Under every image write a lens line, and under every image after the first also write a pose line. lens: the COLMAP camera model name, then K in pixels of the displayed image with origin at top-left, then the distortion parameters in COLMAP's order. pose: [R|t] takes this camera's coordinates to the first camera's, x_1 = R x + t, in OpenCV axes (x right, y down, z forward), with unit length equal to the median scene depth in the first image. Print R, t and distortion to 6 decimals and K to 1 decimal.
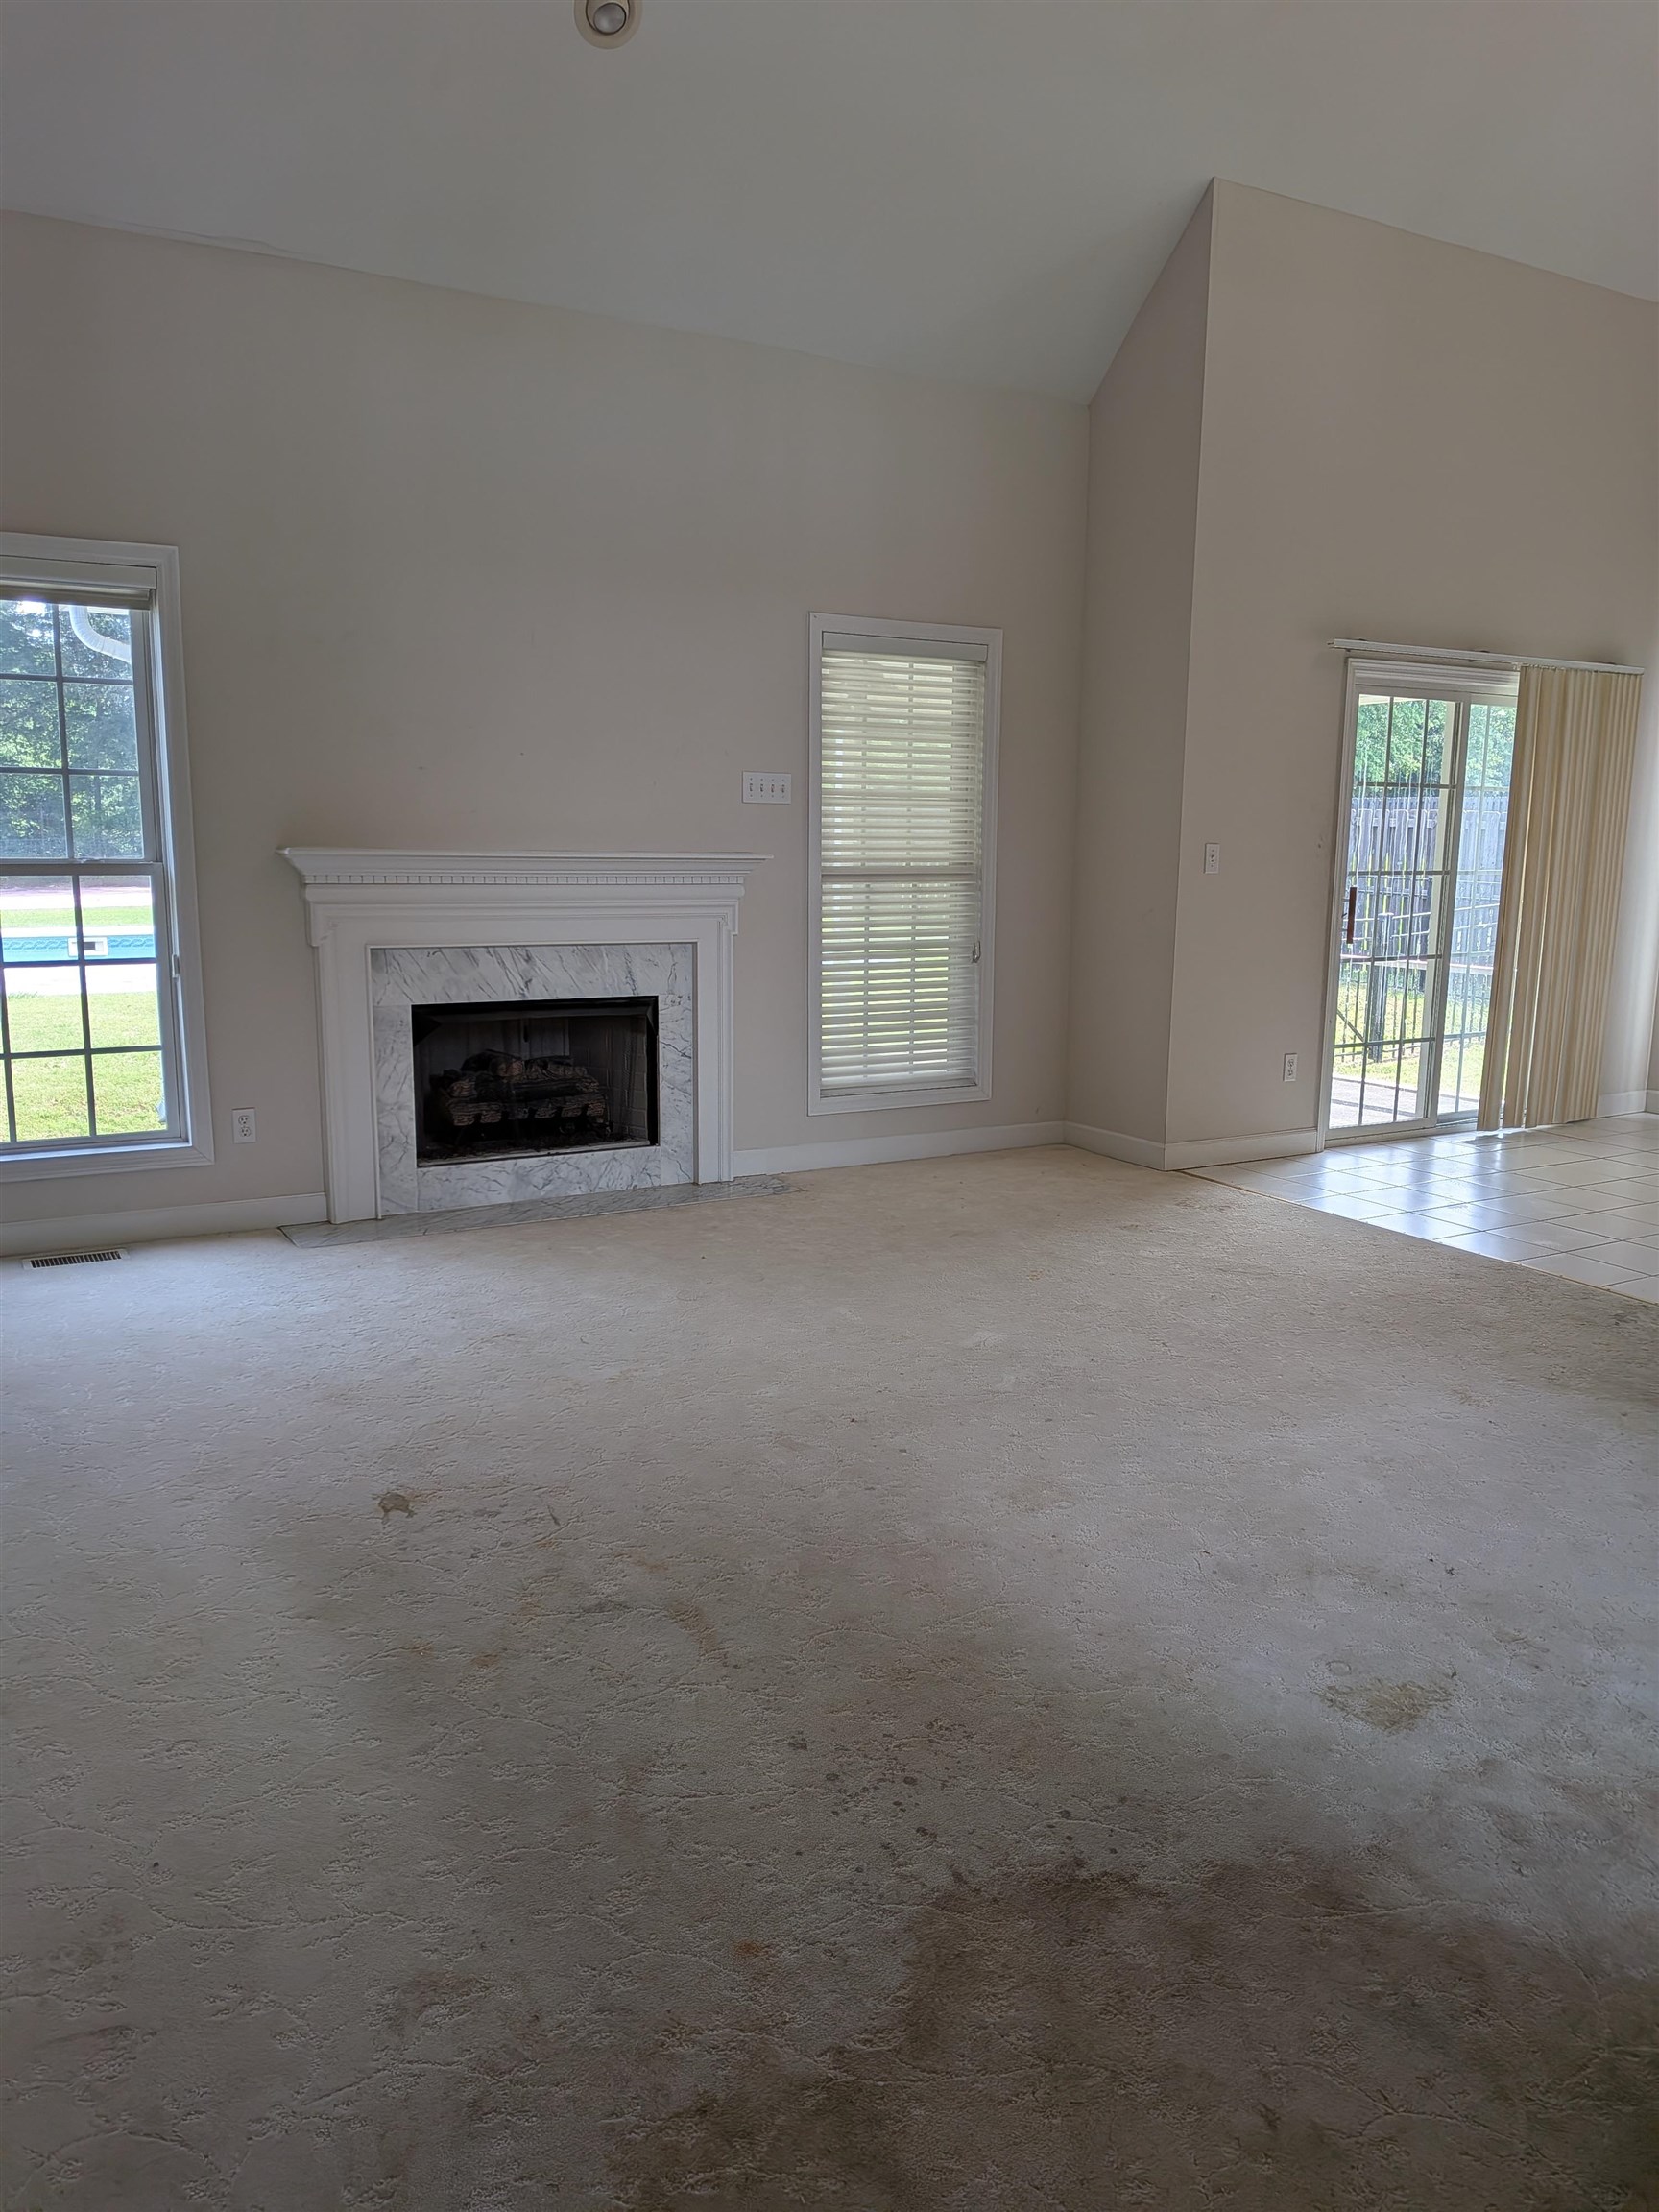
lens RADIAL K [[1628.5, 0, 829.5], [0, 1628.5, 1106.0], [0, 0, 1]] dist [-0.002151, -0.010365]
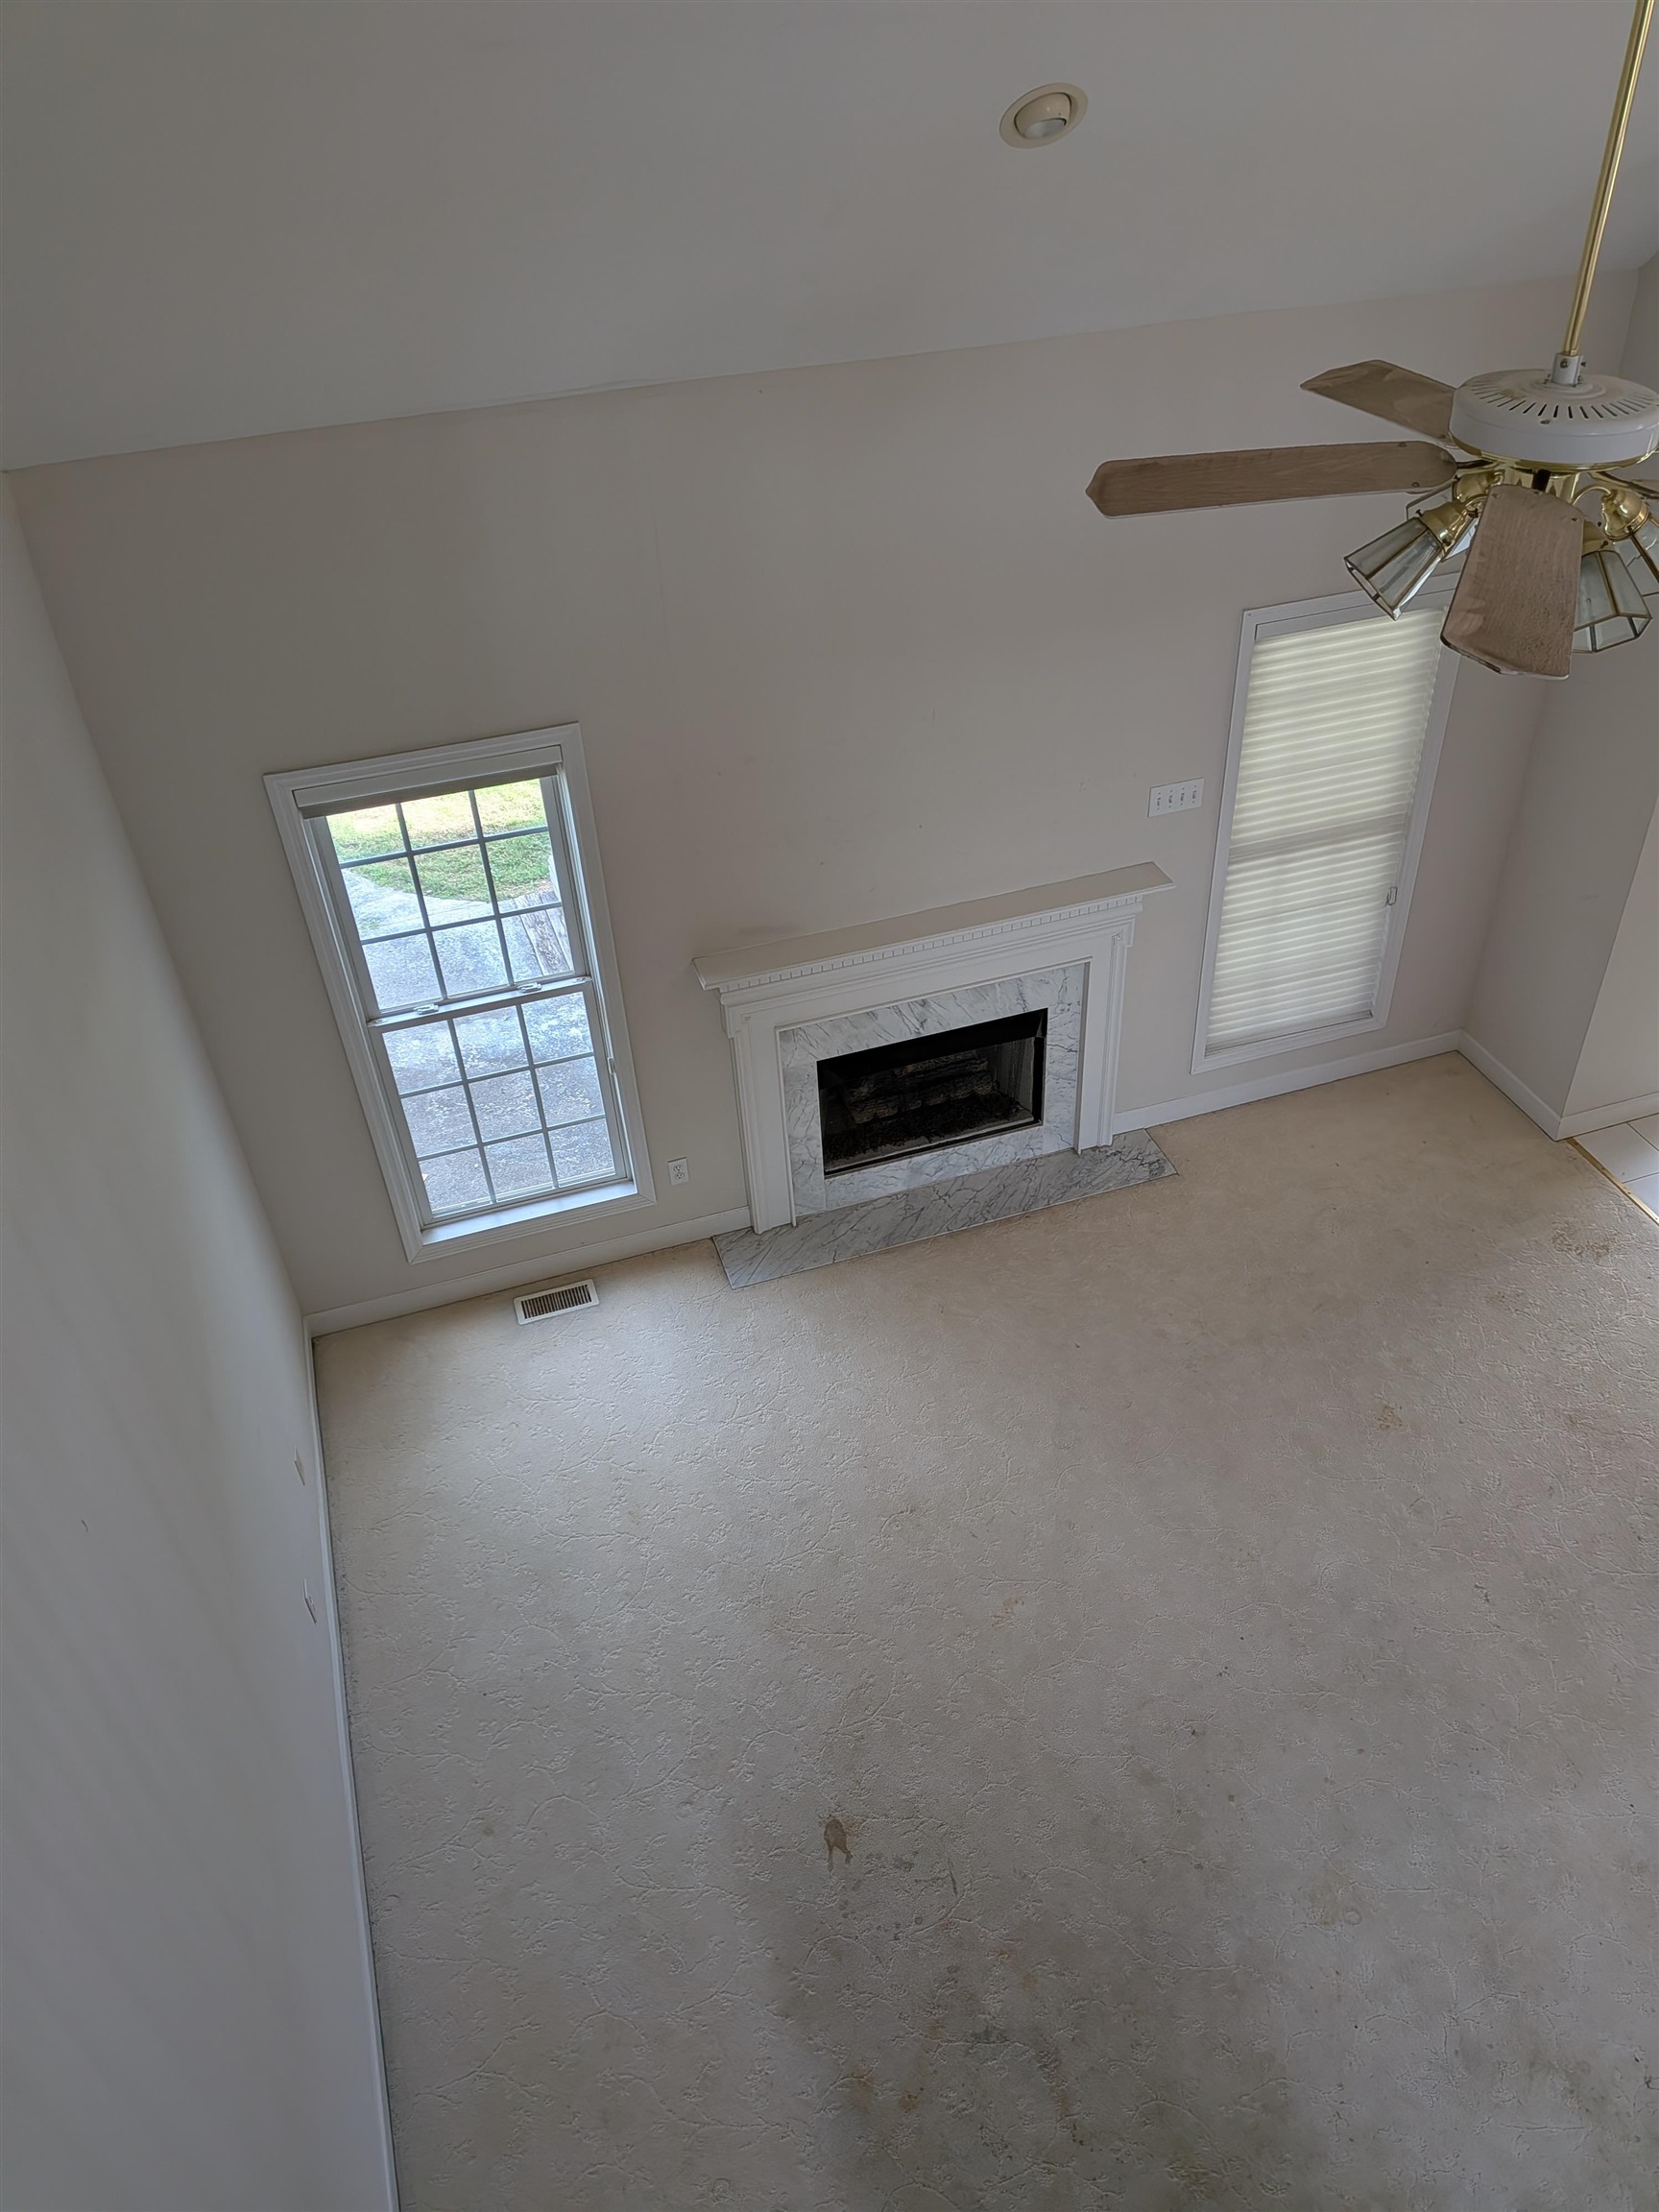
lens RADIAL K [[1617.0, 0, 803.6], [0, 1617.0, 1106.4], [0, 0, 1]] dist [0.112977, -0.190829]
pose [[0.972309, 0.090484, -0.215469, -0.029973], [0.027352, 0.871604, 0.489447, -0.528491], [0.232091, -0.481788, 0.844994, 0.073951]]
